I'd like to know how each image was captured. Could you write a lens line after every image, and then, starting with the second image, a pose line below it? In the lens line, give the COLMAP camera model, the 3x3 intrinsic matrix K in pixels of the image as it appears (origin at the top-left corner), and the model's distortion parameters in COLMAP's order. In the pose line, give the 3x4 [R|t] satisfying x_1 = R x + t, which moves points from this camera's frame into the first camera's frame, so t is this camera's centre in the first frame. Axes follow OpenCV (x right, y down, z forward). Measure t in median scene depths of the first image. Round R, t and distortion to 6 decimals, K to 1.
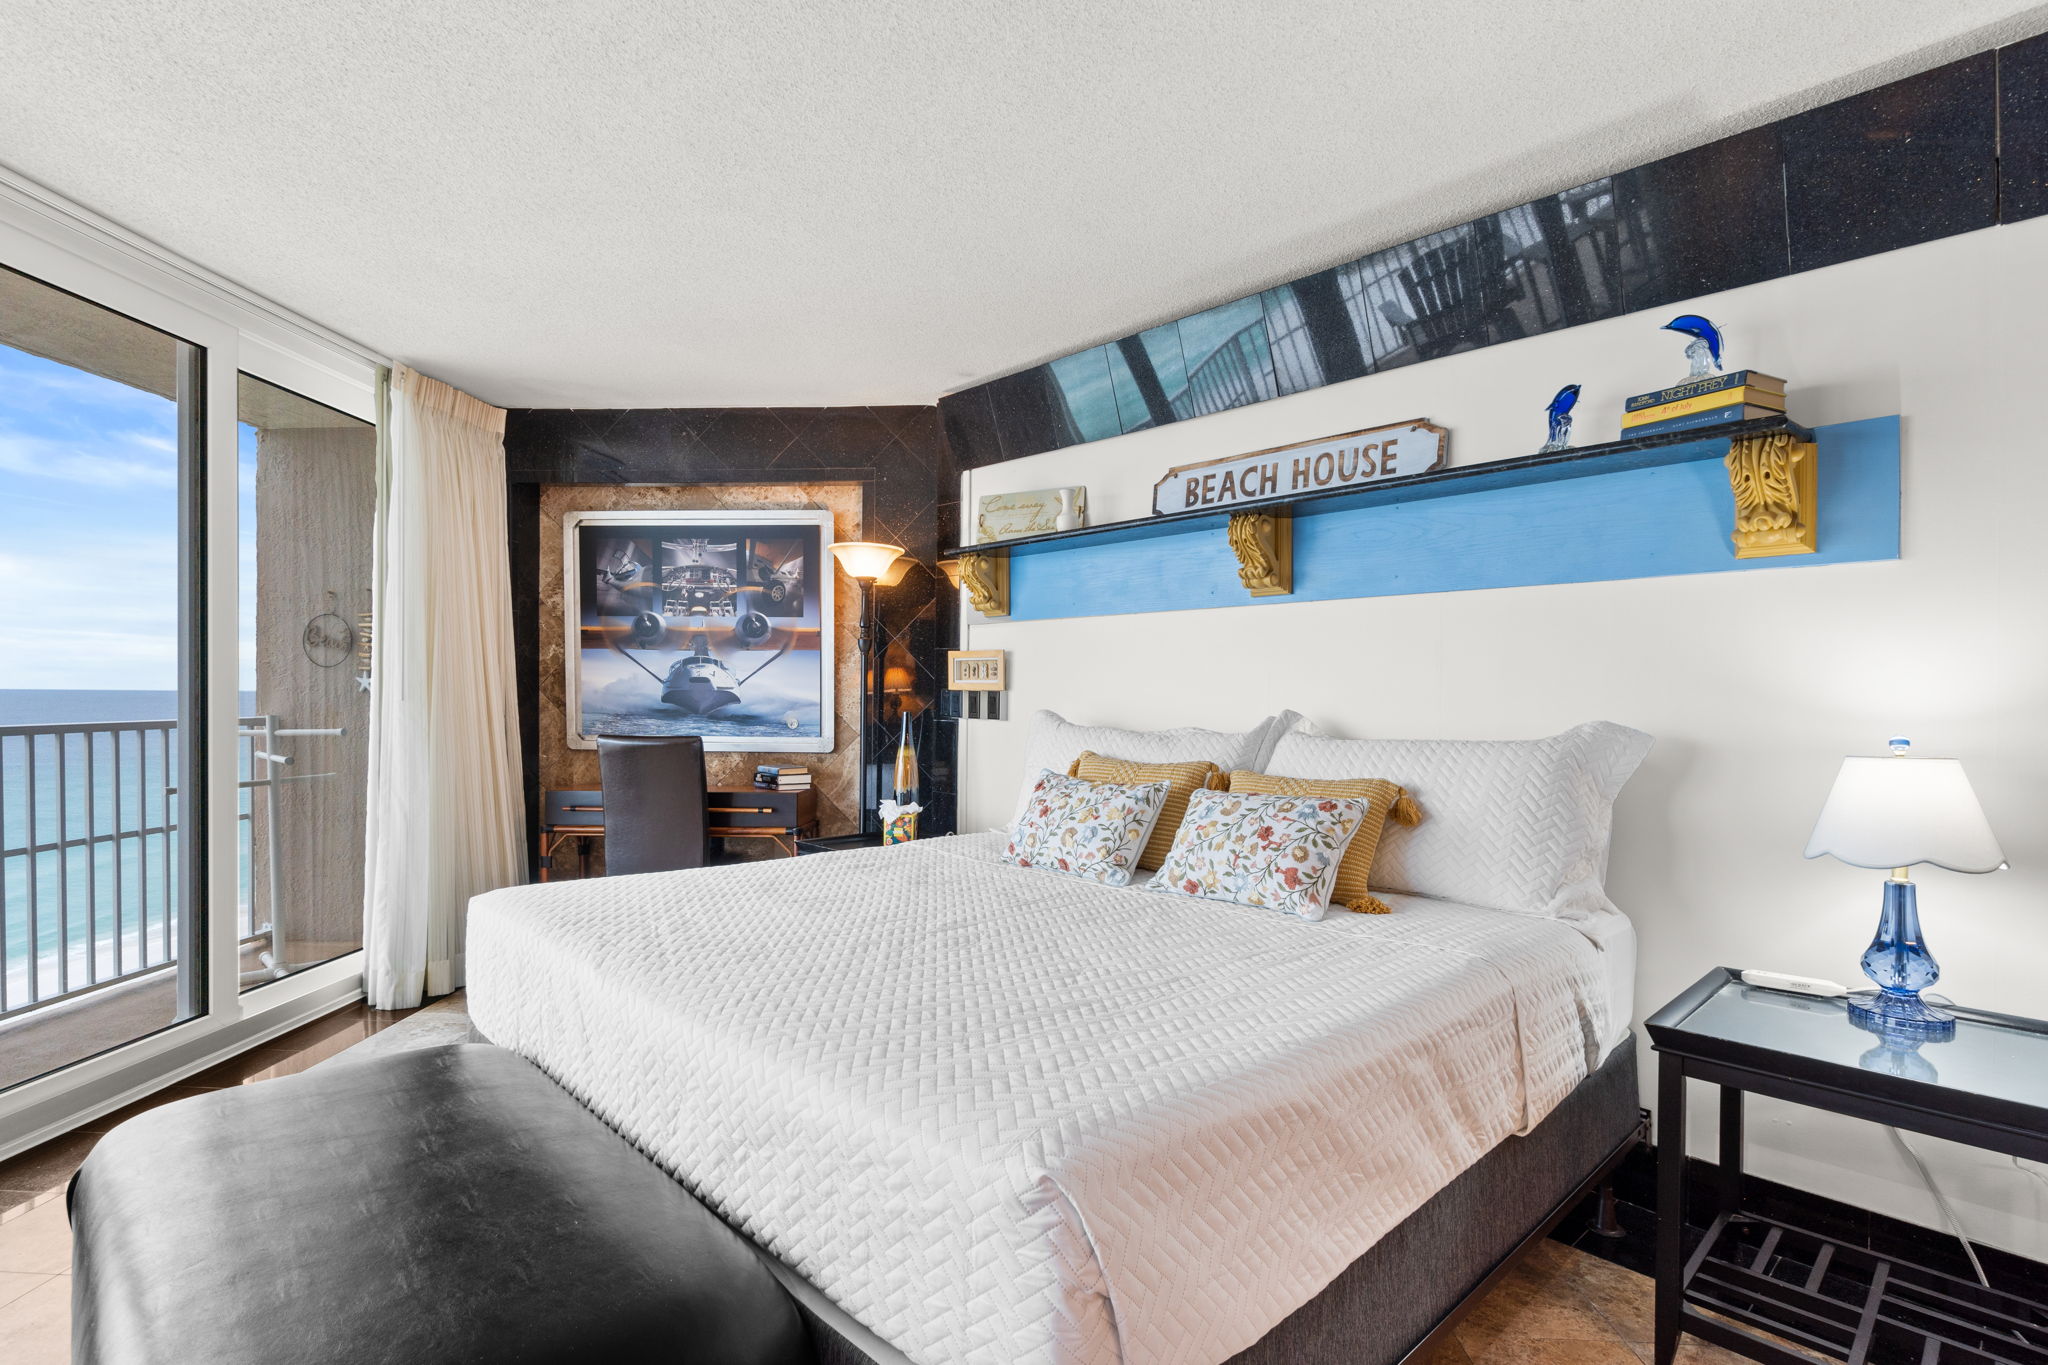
lens RADIAL K [[989.8, 0, 982.7], [0, 989.8, 687.2], [0, 0, 1]] dist [-0.001879, -0.000348]
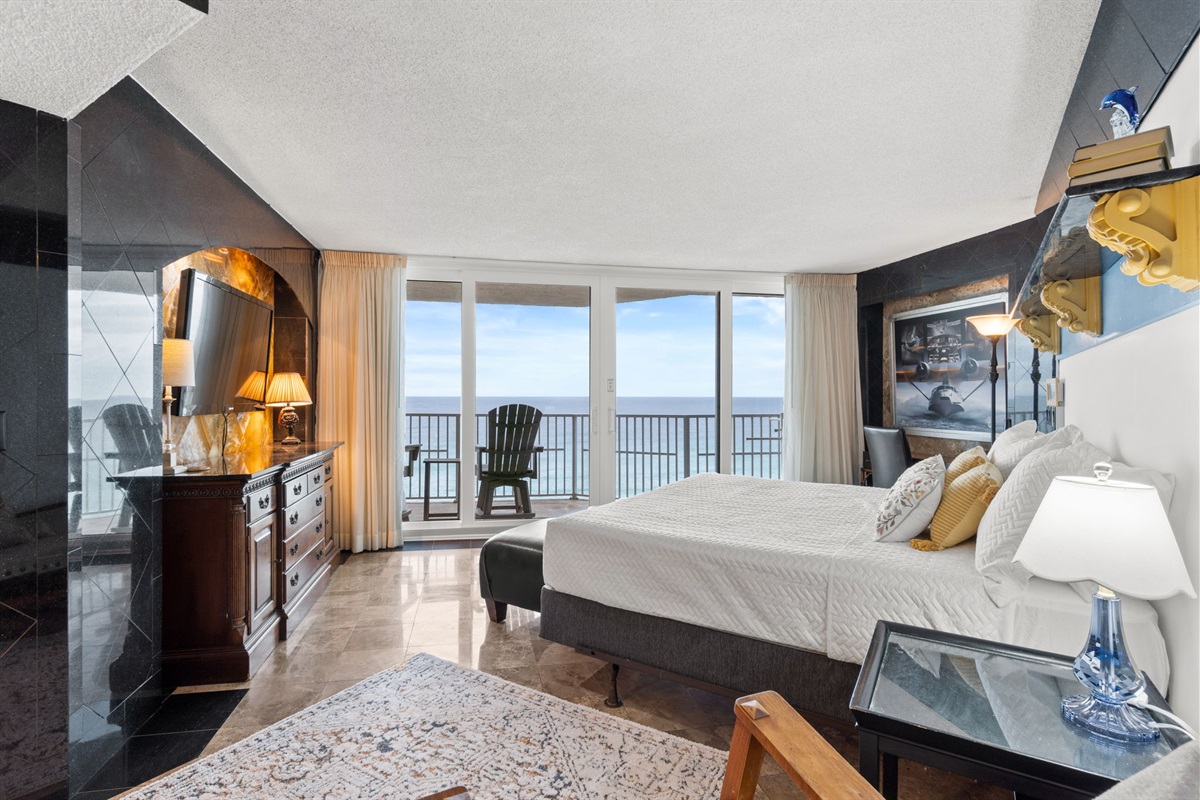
lens RADIAL K [[580.0, 0, 575.8], [0, 580.0, 402.7], [0, 0, 1]] dist [-0.001879, -0.000348]
pose [[0.237001, 0.003873, -0.971502, 0.577514], [0.010734, 0.999921, 0.006605, -0.013349], [0.971450, -0.011994, 0.236941, 0.099986]]
